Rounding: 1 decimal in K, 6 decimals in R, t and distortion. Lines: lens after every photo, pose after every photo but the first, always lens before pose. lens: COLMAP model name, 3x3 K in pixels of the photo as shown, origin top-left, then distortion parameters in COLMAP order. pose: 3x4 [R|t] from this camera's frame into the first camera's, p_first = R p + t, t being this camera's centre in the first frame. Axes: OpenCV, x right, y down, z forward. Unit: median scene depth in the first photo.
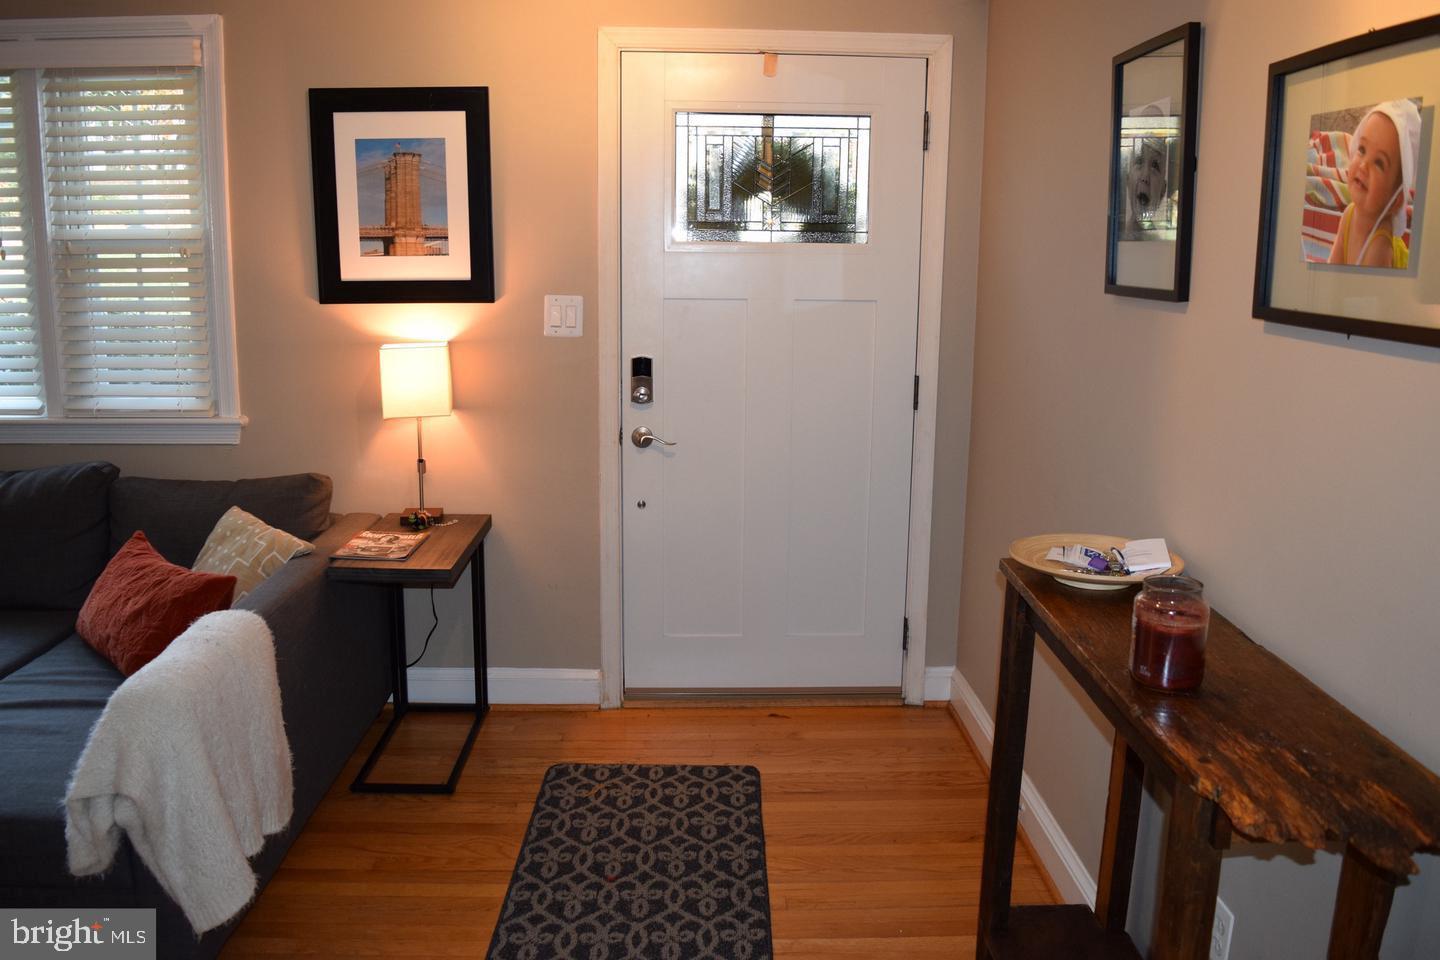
lens RADIAL K [[1125.8, 0, 728.8], [0, 1125.8, 474.5], [0, 0, 1]] dist [-0.093133, 0.013368]
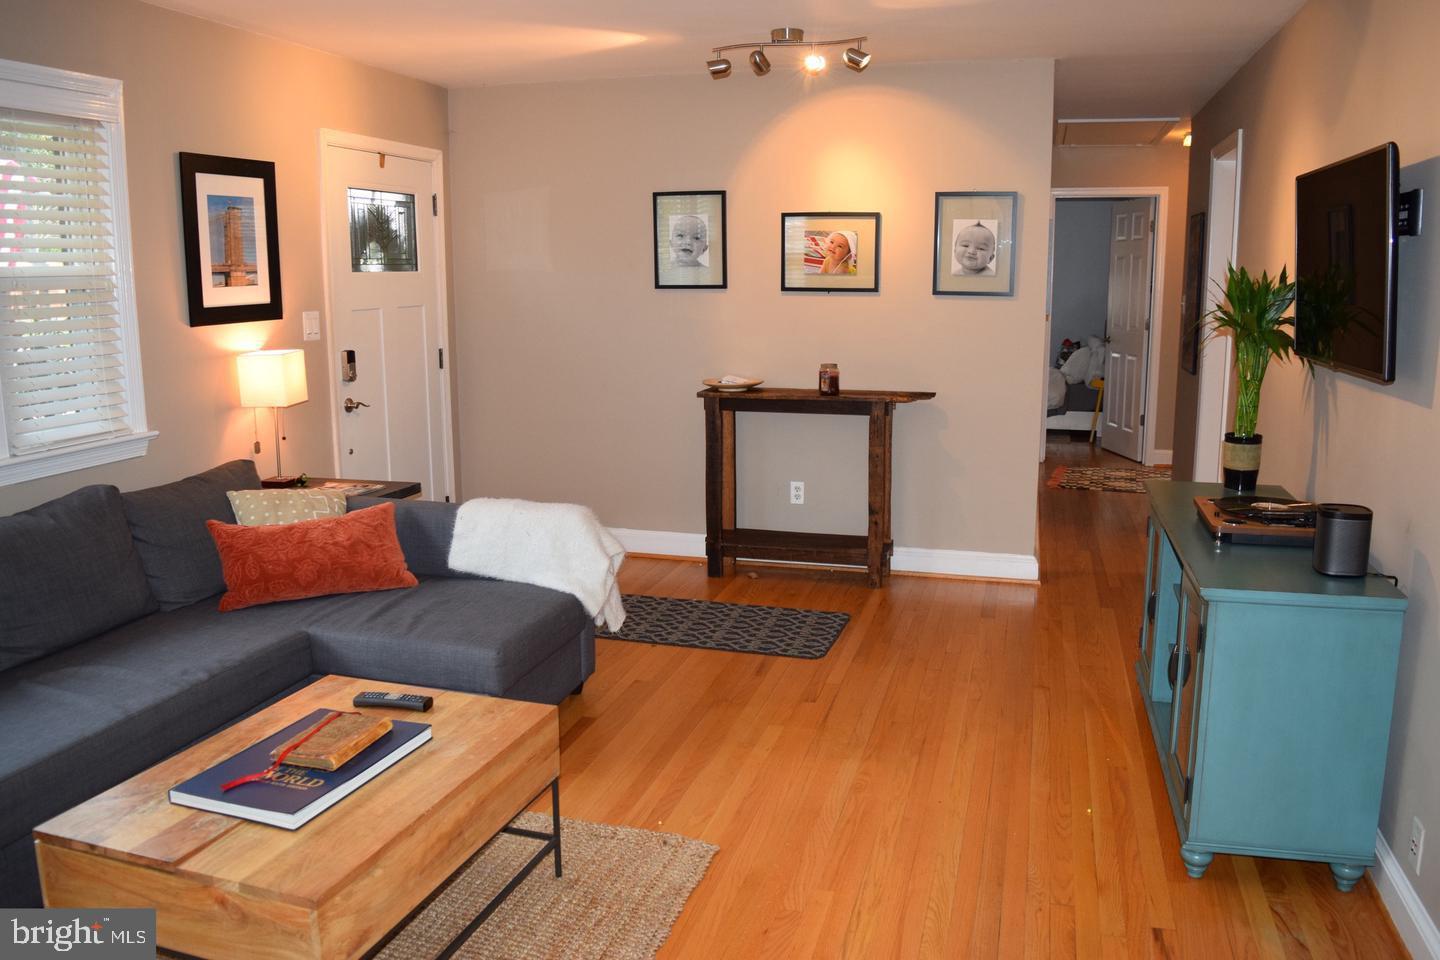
lens RADIAL K [[1125.8, 0, 719.0], [0, 1125.8, 476.1], [0, 0, 1]] dist [-0.093133, 0.013368]
pose [[0.304613, -0.184552, 0.934426, -1.363081], [0.194982, 0.972355, 0.128481, -0.037597], [-0.932305, 0.143059, 0.332177, 0.083724]]
